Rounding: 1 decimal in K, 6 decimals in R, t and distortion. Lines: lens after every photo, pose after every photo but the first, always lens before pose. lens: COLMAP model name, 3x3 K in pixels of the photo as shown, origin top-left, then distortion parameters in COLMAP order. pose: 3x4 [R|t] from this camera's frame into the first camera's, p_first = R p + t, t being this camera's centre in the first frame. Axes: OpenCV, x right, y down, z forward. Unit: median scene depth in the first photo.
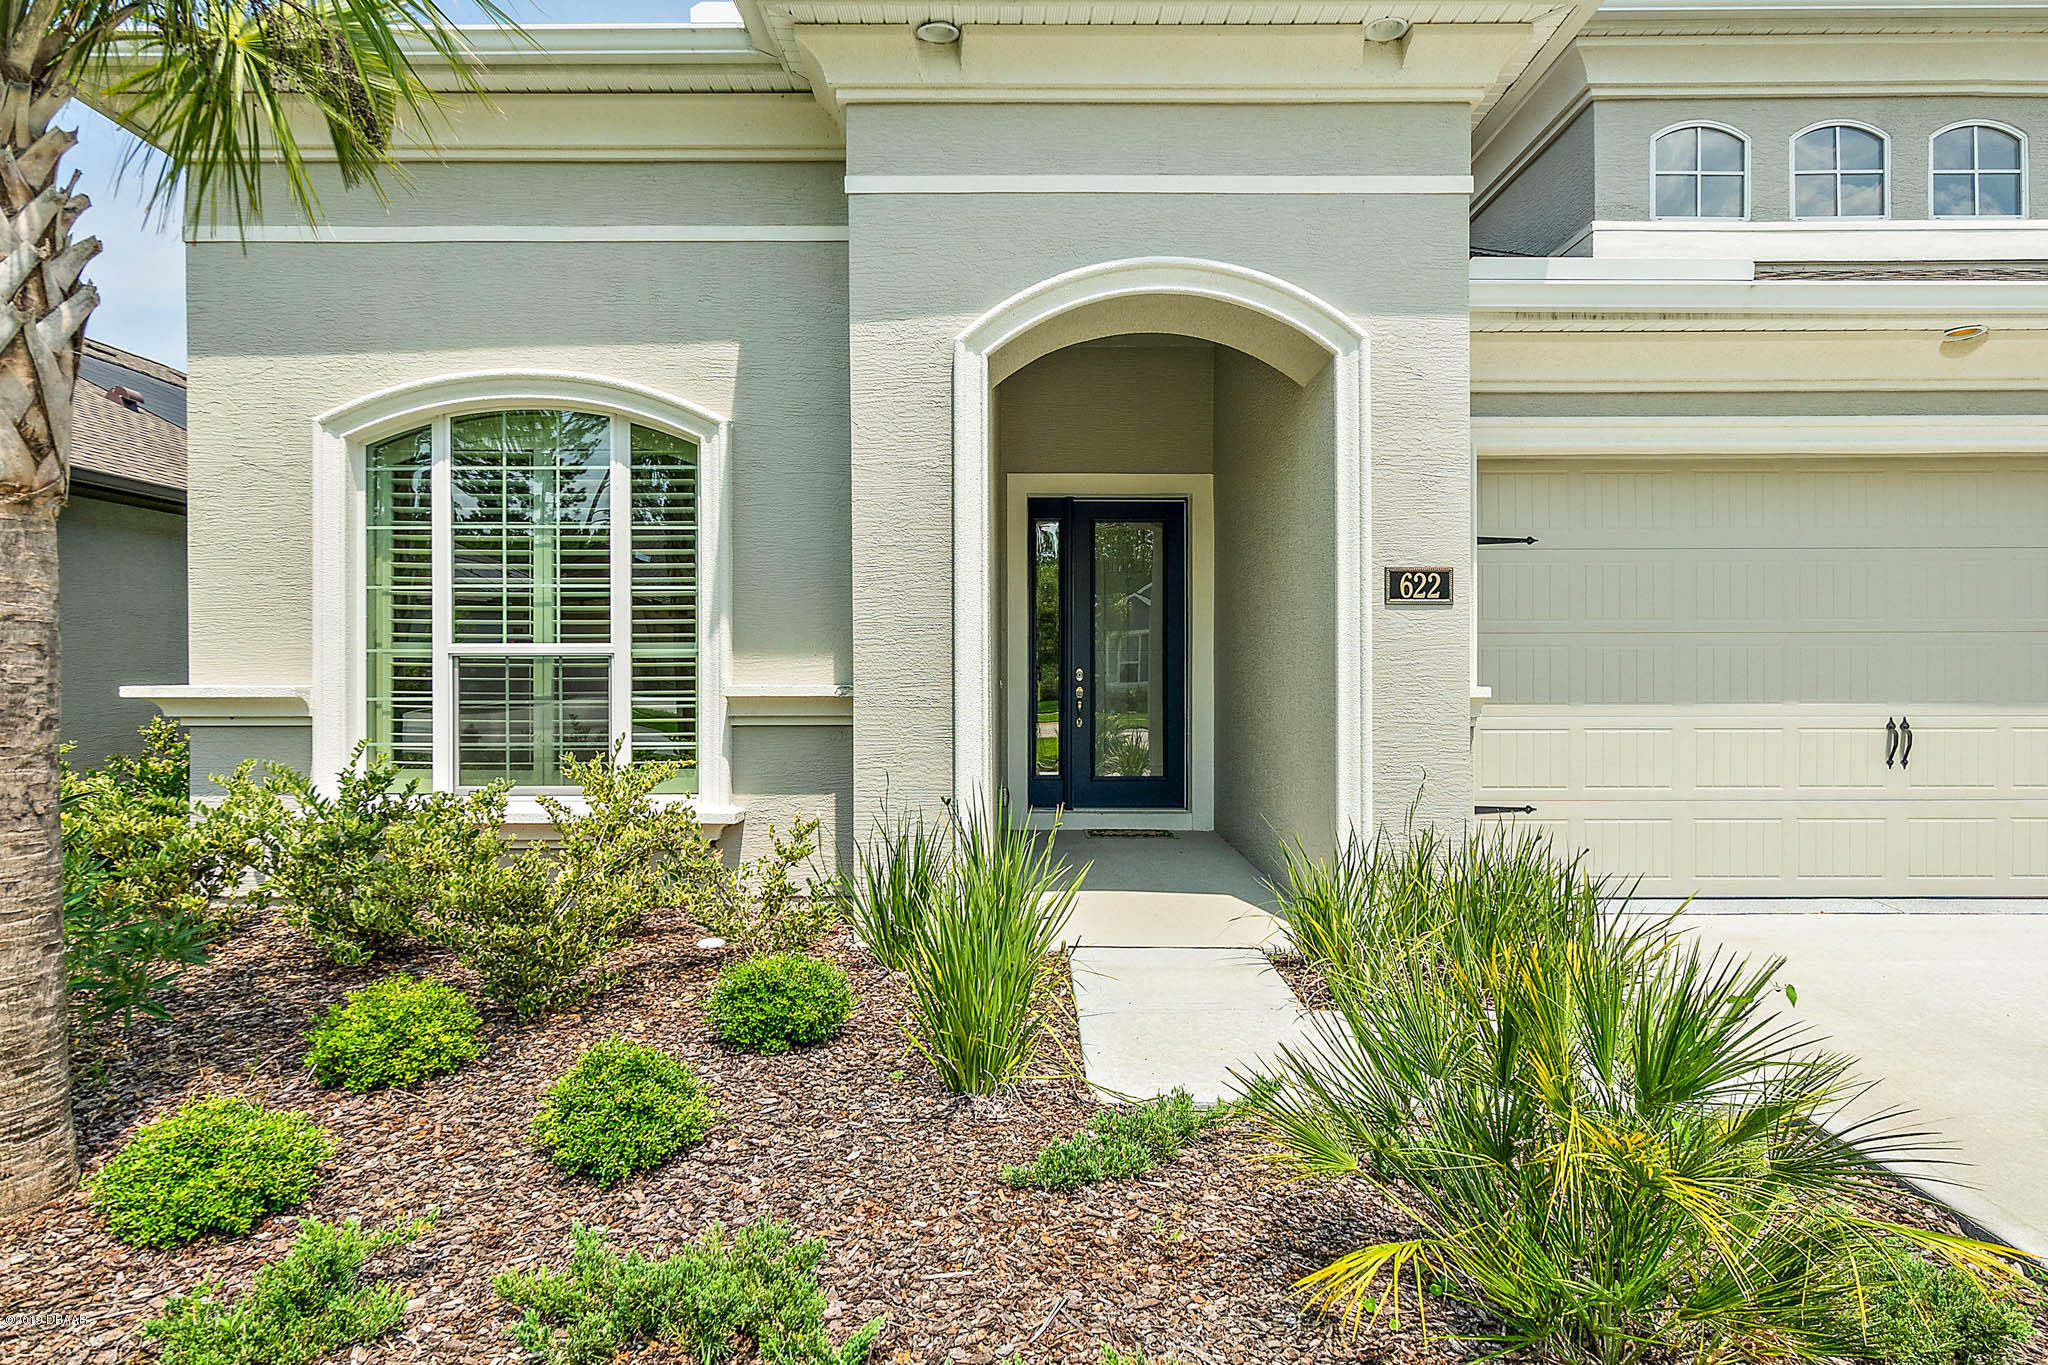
lens RADIAL K [[1174.9, 0, 1046.1], [0, 1174.9, 661.4], [0, 0, 1]] dist [-0.000235, 0.000925]
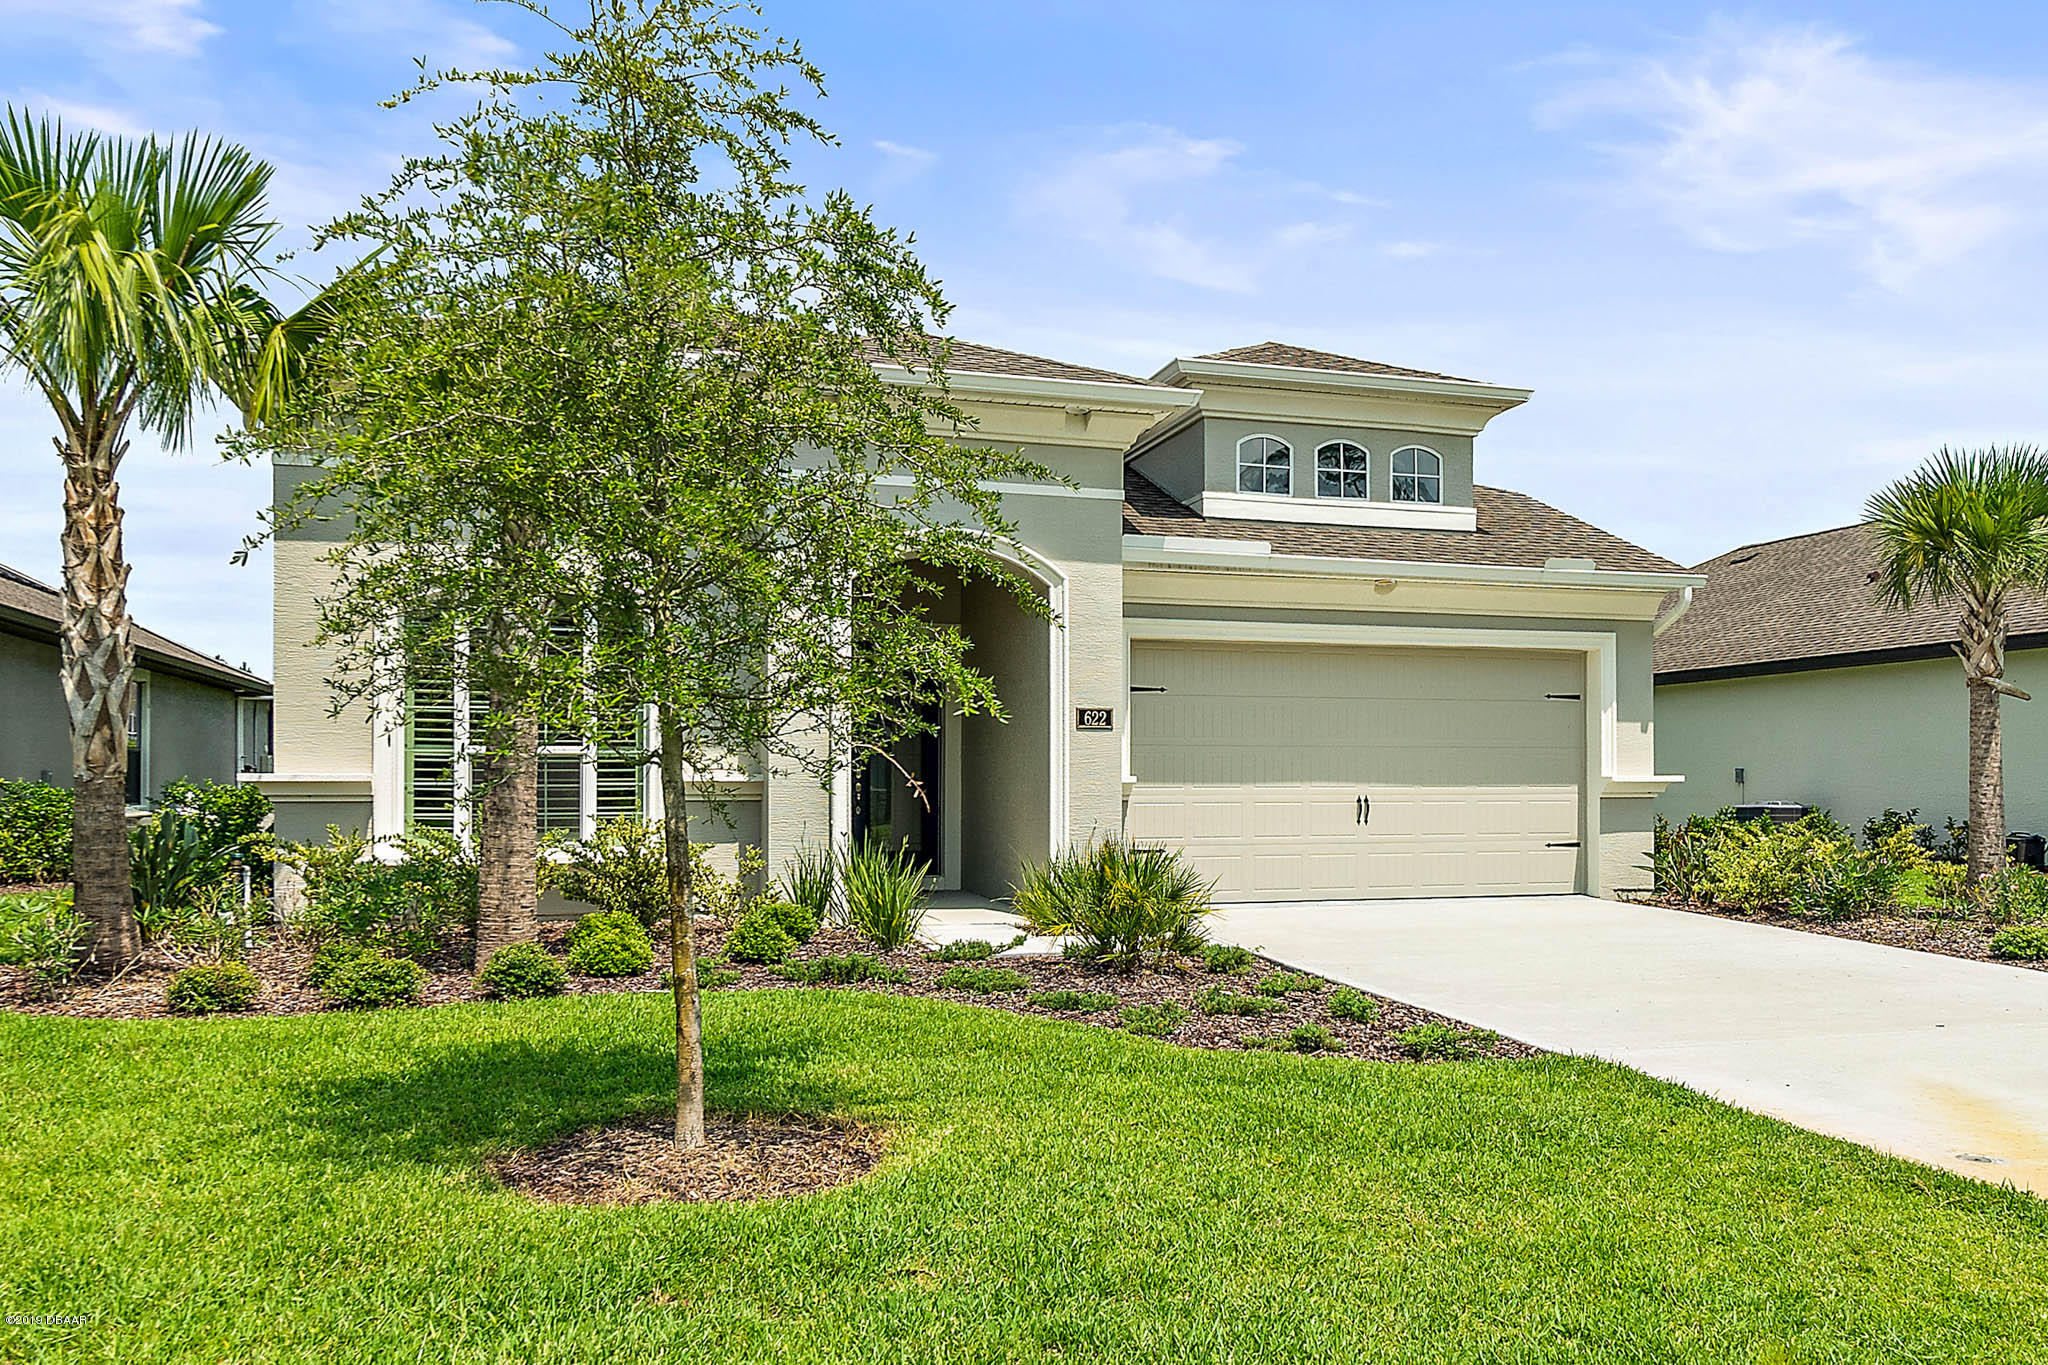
lens RADIAL K [[1174.9, 0, 1046.1], [0, 1174.9, 661.4], [0, 0, 1]] dist [-0.000235, 0.000925]
pose [[0.971533, 0.024800, 0.235602, -0.162201], [-0.003451, 0.995882, -0.090597, 0.010519], [-0.236879, 0.087205, 0.967618, -0.656544]]
